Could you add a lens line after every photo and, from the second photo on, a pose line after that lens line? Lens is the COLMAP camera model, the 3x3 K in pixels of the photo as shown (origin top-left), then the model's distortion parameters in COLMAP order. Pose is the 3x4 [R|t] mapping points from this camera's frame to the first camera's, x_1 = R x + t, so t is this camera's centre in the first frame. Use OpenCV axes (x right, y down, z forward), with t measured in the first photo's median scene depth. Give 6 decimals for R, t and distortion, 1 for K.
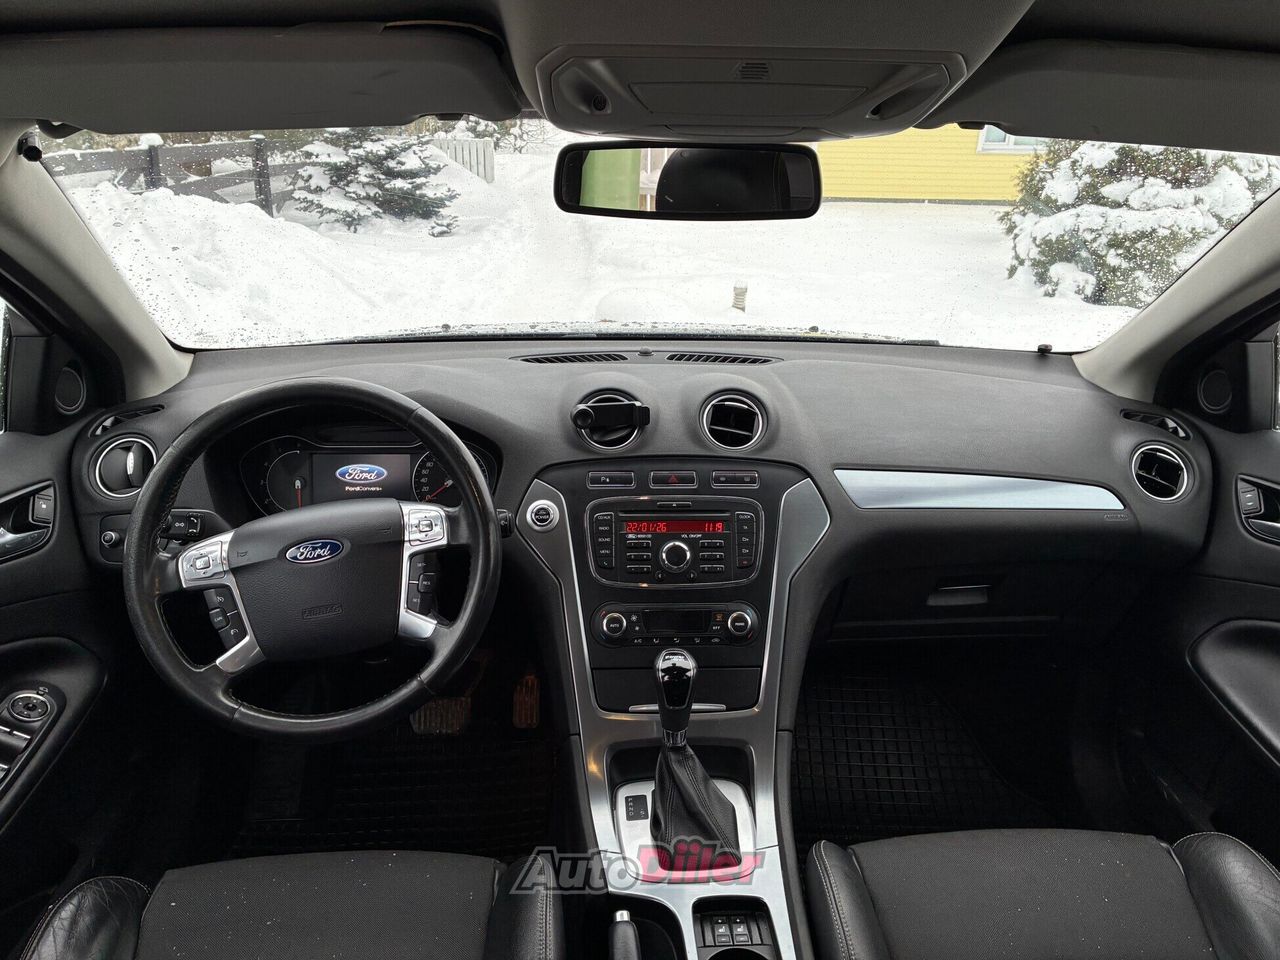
lens RADIAL K [[961.6, 0, 640.0], [0, 961.6, 480.0], [0, 0, 1]] dist [-0.001182, -0.009412]
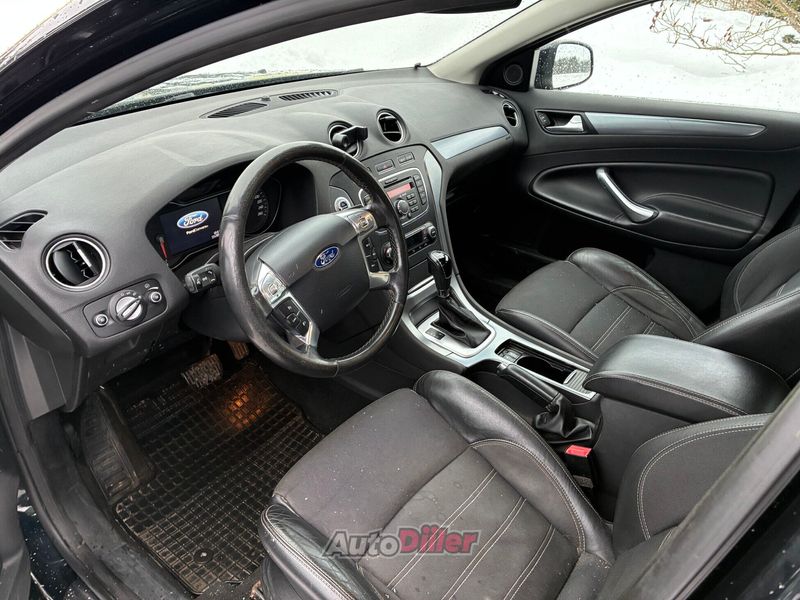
lens RADIAL K [[601.0, 0, 400.0], [0, 601.0, 300.0], [0, 0, 1]] dist [-0.001182, -0.009412]
pose [[0.647666, -0.379090, 0.660924, -0.723237], [0.212982, 0.922937, 0.320664, -0.114966], [-0.731551, -0.066918, 0.678494, 0.196828]]
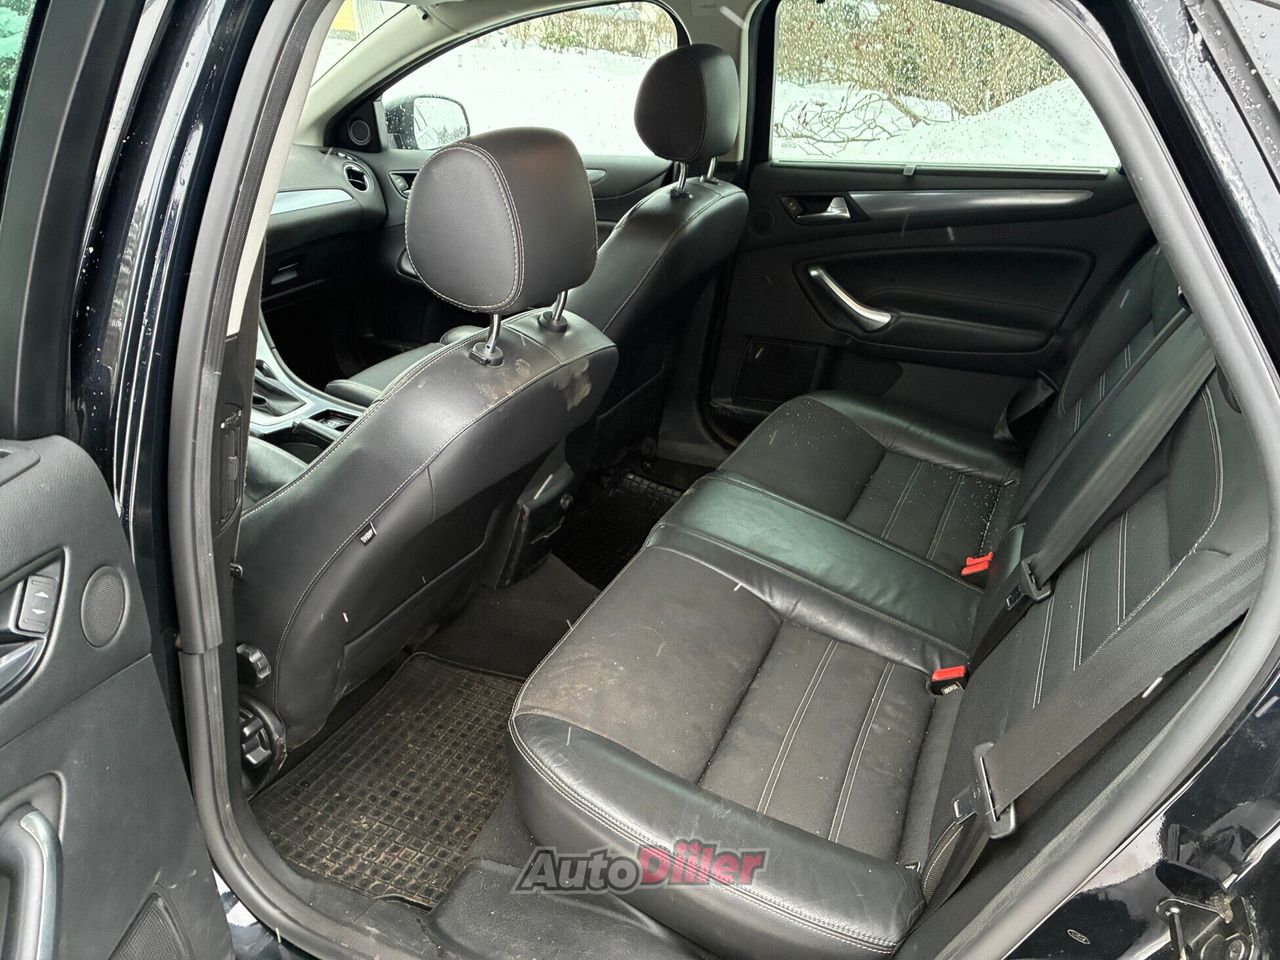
lens RADIAL K [[961.6, 0, 640.0], [0, 961.6, 480.0], [0, 0, 1]] dist [-0.001182, -0.009412]
pose [[0.459460, -0.382355, 0.801686, -0.953632], [0.236706, 0.922667, 0.304395, 0.096613], [-0.856076, 0.049907, 0.514434, -0.434880]]
